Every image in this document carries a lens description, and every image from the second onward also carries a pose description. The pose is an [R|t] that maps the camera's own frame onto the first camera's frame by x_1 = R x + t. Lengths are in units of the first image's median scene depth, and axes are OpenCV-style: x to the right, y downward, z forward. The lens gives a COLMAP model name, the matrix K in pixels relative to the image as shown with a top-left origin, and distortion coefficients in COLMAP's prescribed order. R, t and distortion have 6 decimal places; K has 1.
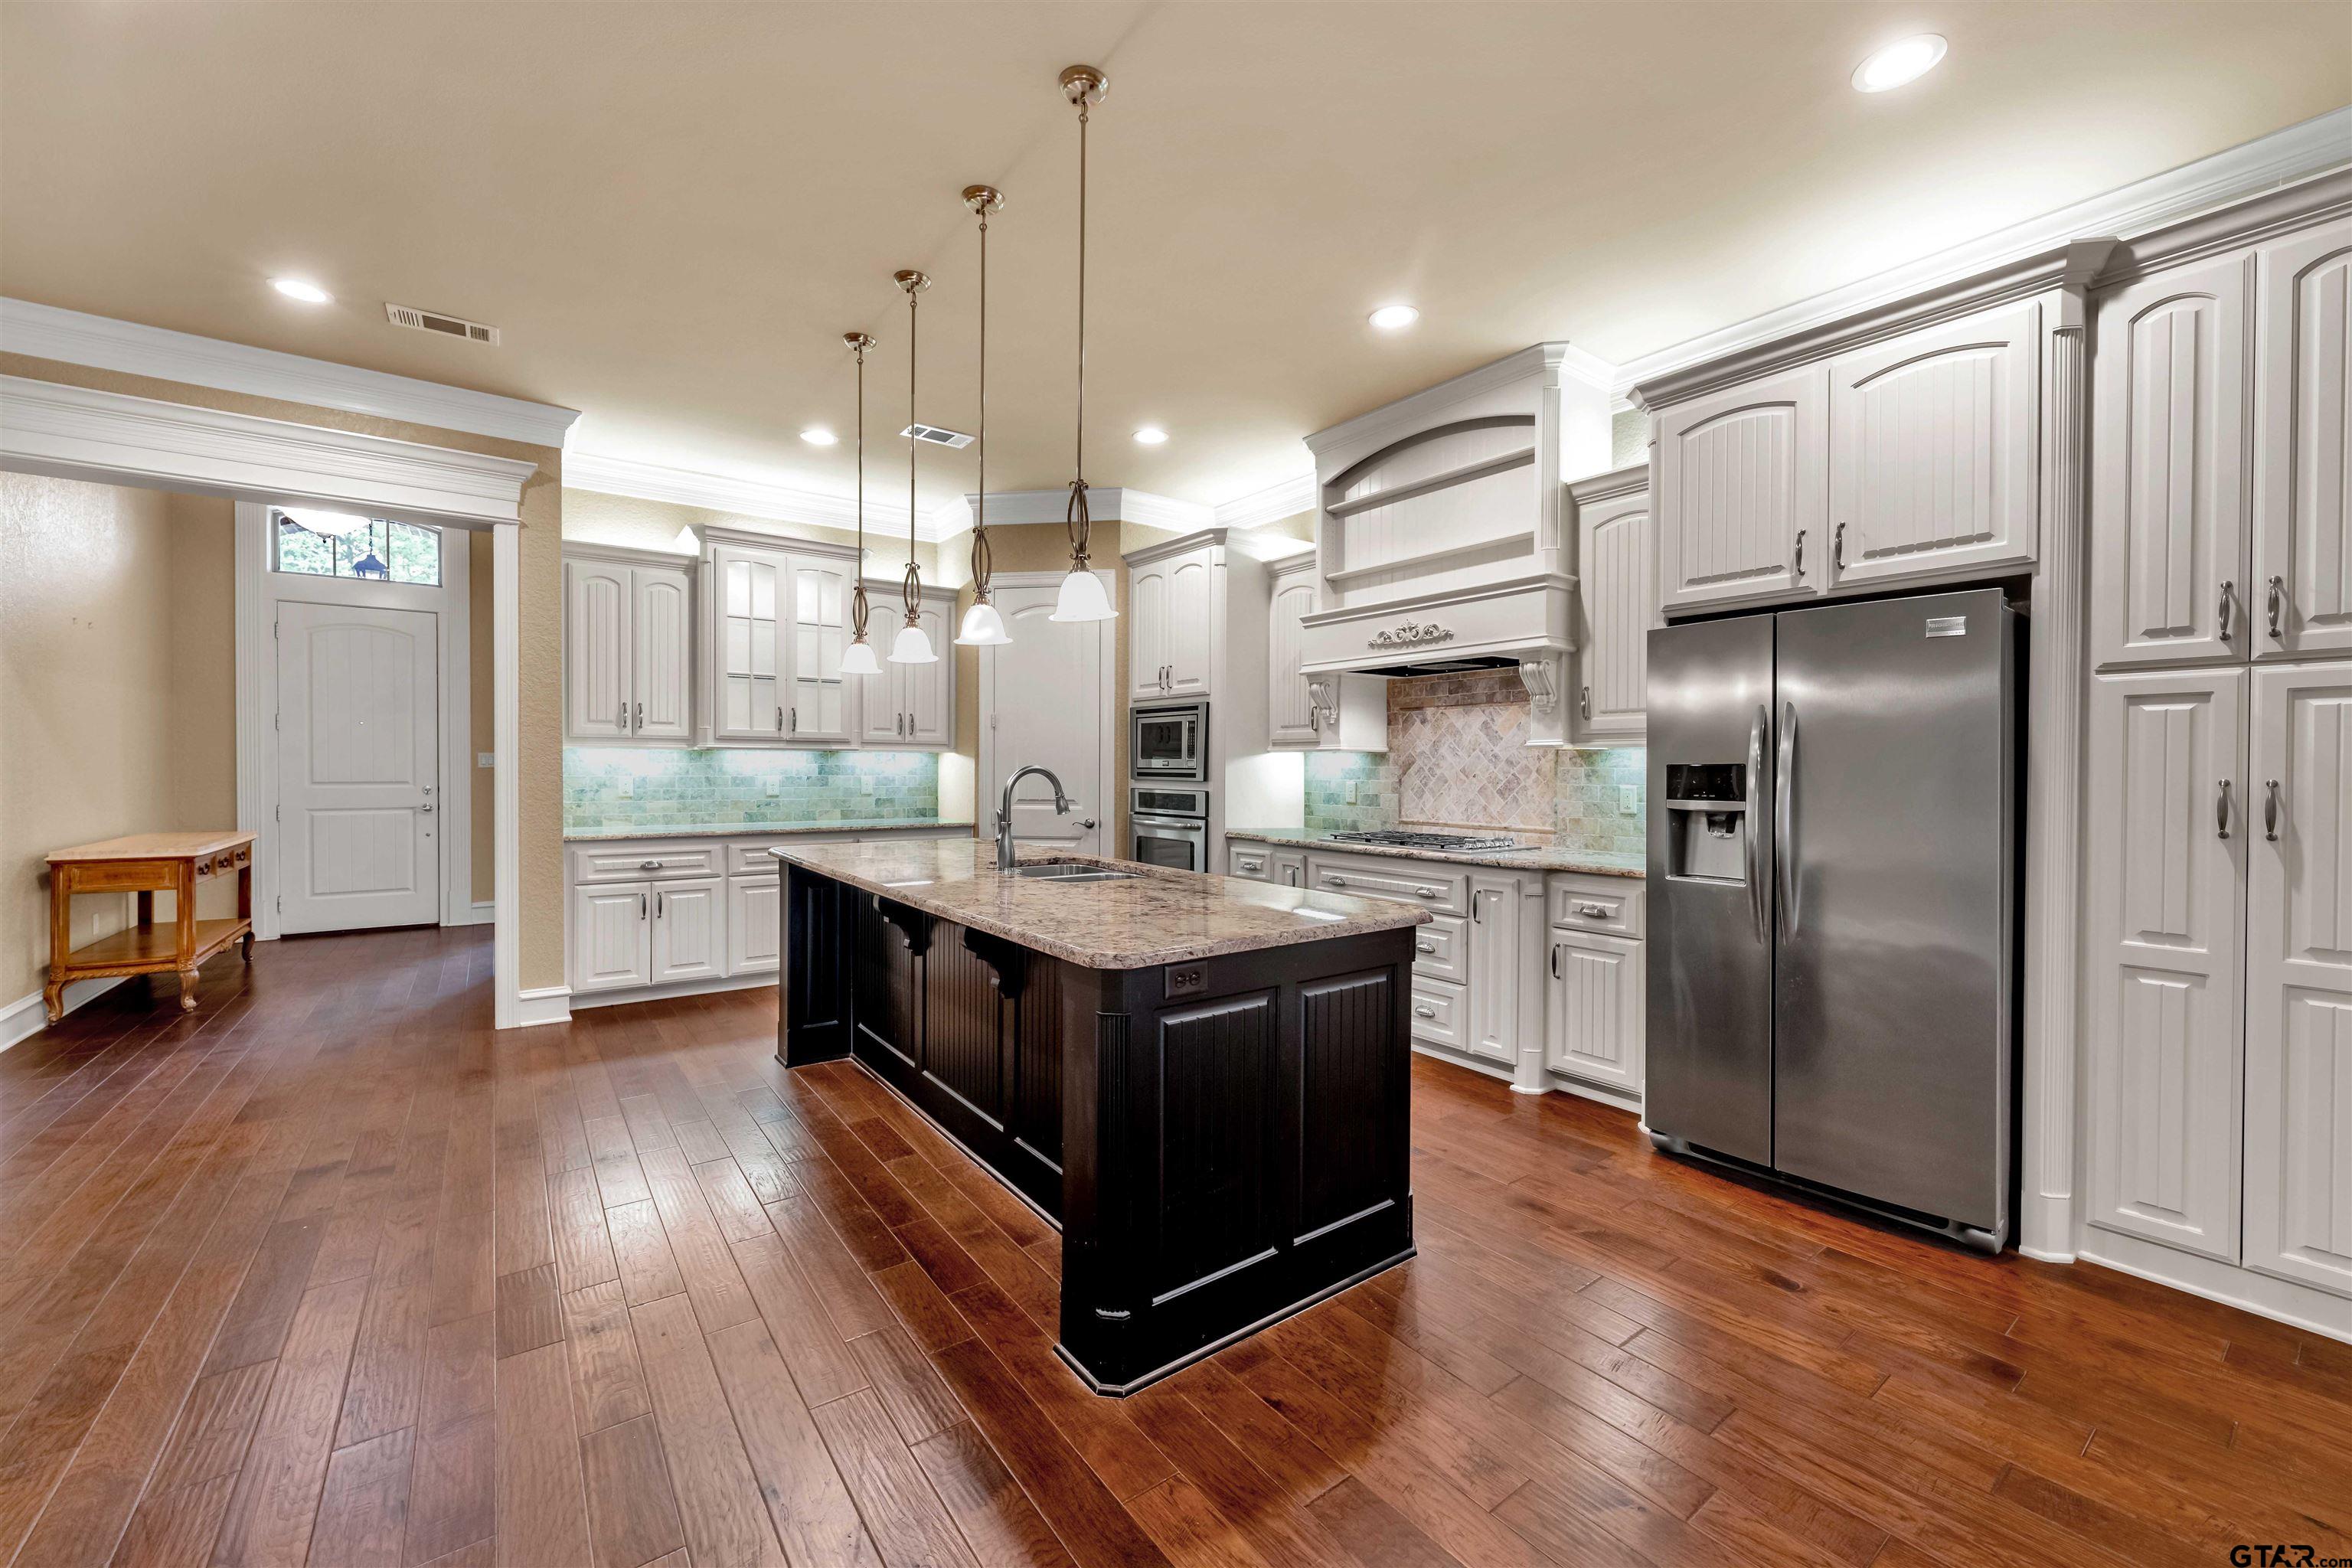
lens RADIAL K [[916.1, 0, 1184.2], [0, 916.1, 774.7], [0, 0, 1]] dist [0.000077, 0.000033]
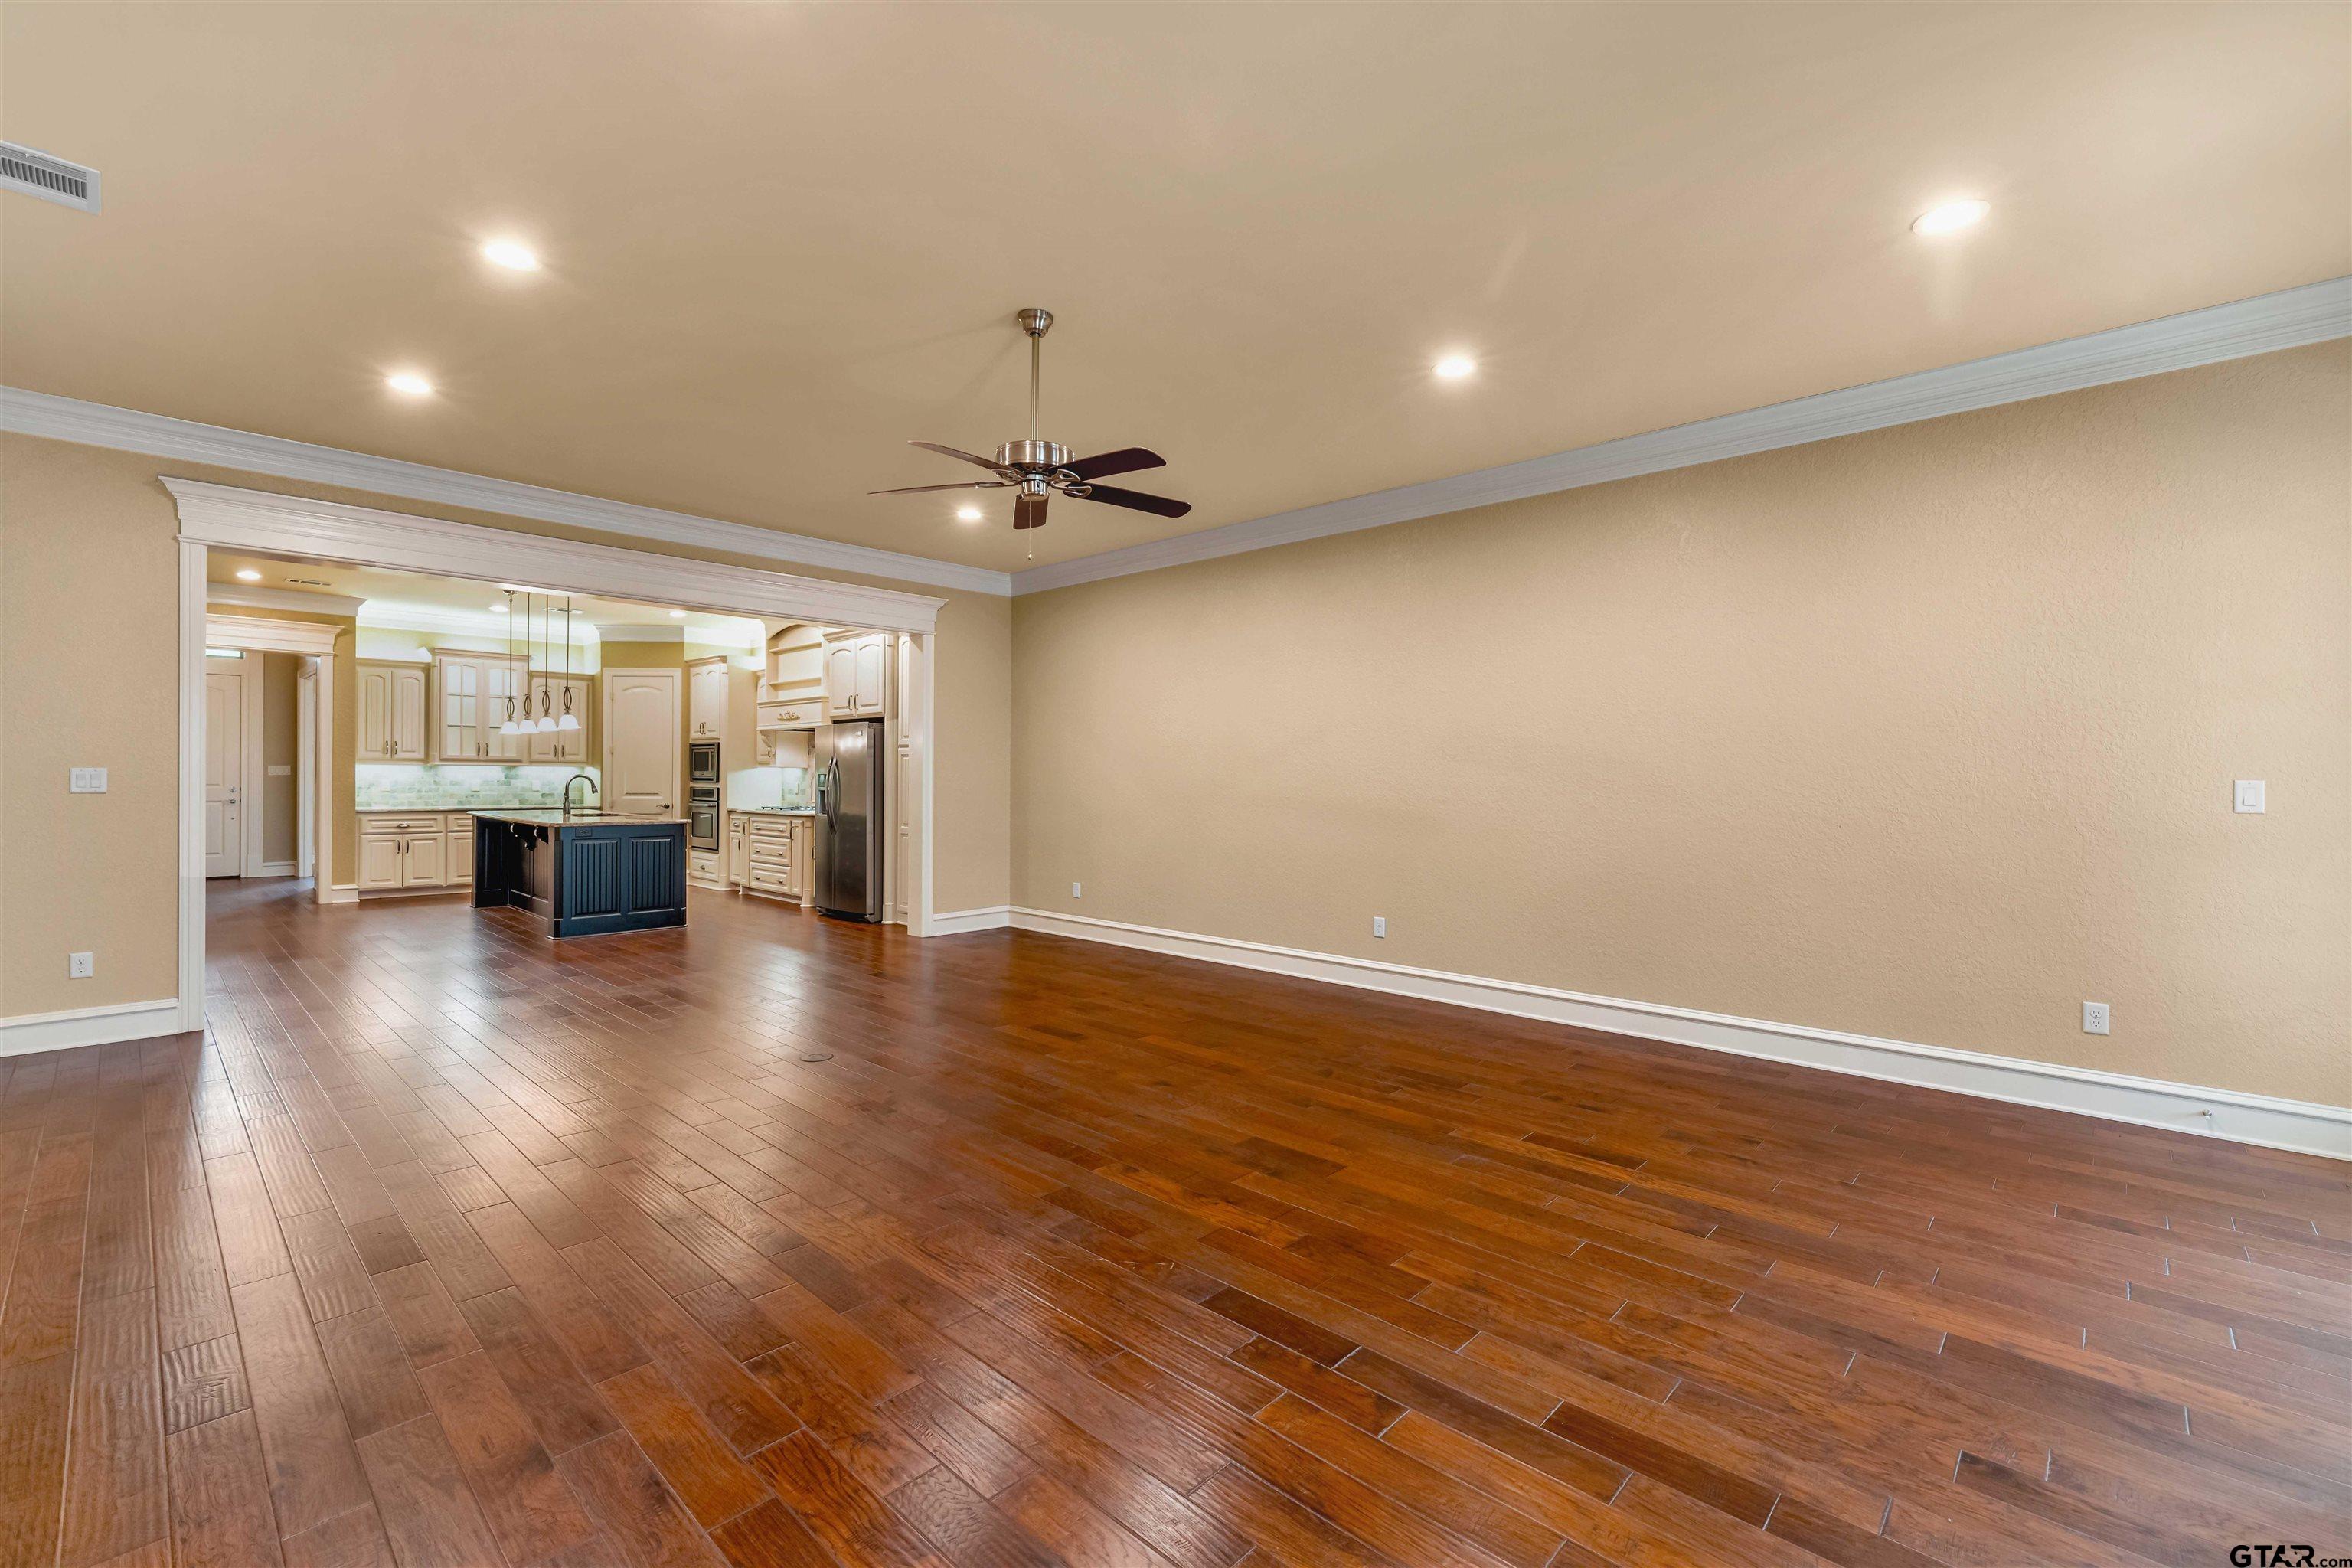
lens RADIAL K [[988.9, 0, 1172.1], [0, 988.9, 781.7], [0, 0, 1]] dist [0.000459, -0.000033]
pose [[0.985257, 0.001275, 0.171075, 0.646170], [-0.000336, 0.999985, -0.005519, 0.017194], [-0.171080, 0.005380, 0.985243, -1.307218]]
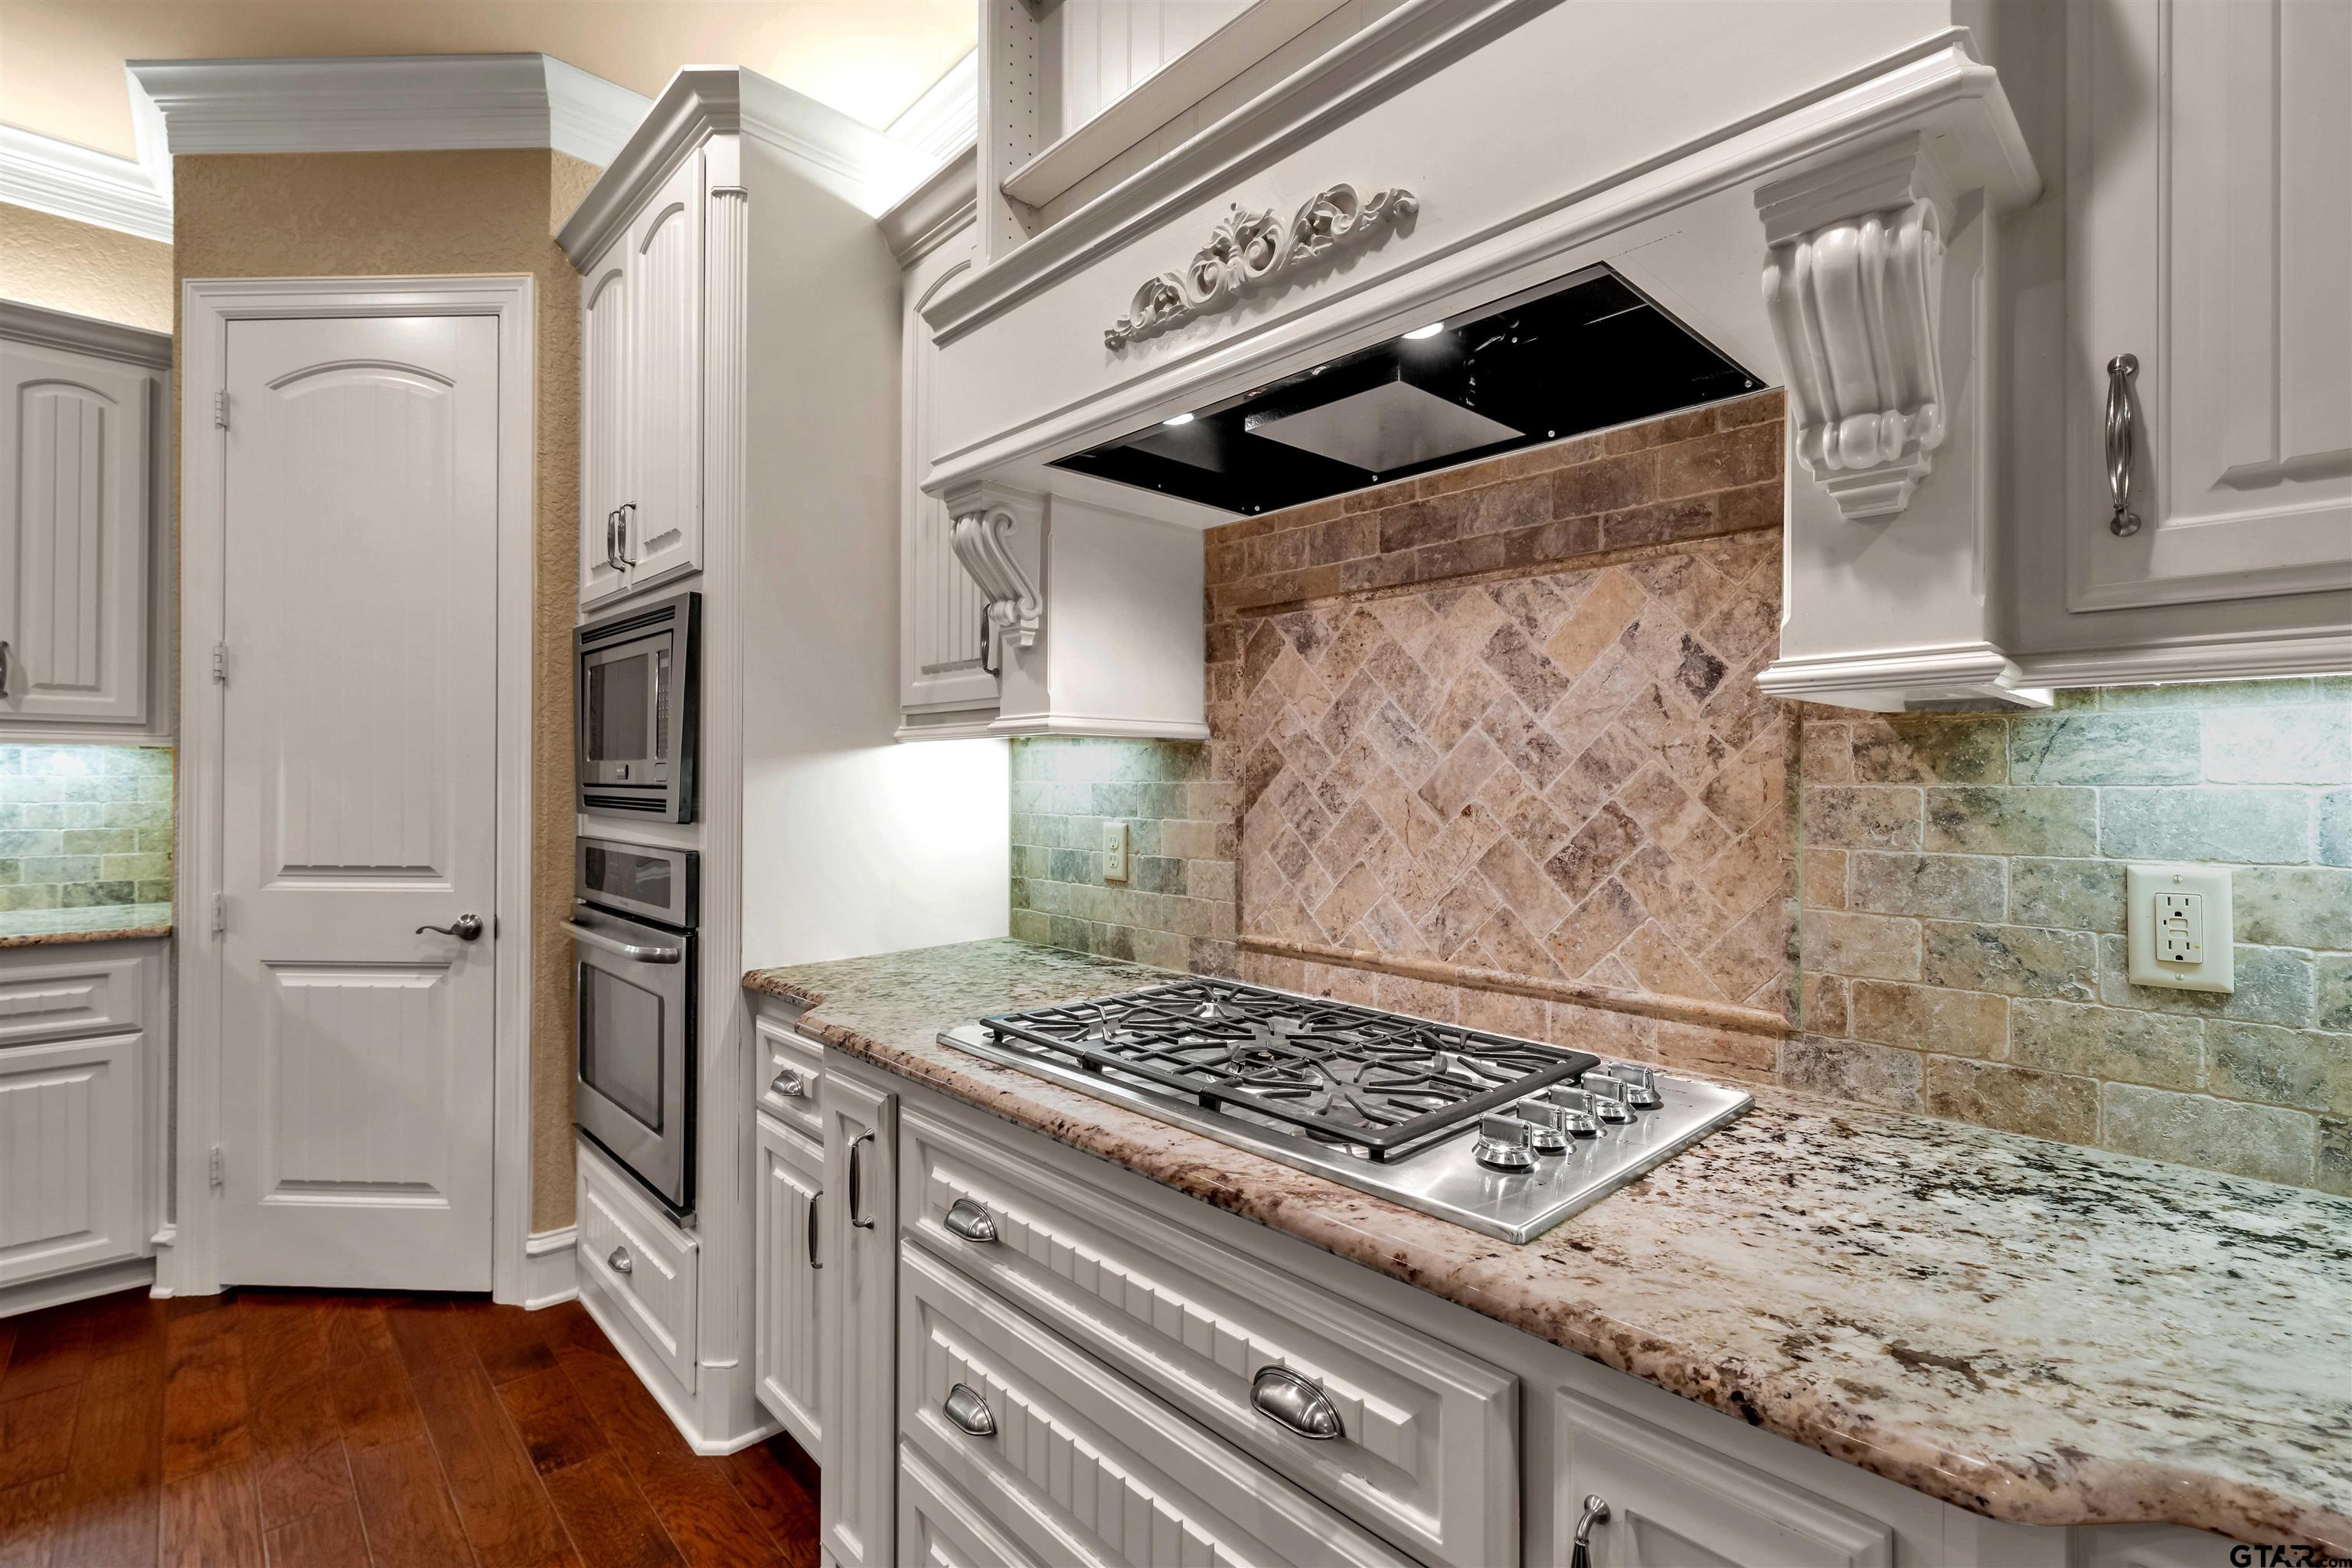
lens RADIAL K [[1068.2, 0, 1180.3], [0, 1068.2, 777.6], [0, 0, 1]] dist [-0.000322, 0.000211]
pose [[0.992539, 0.000367, 0.121931, 0.163657], [0.001097, 0.999928, -0.011939, -0.005140], [-0.121927, 0.011984, 0.992467, 0.602312]]
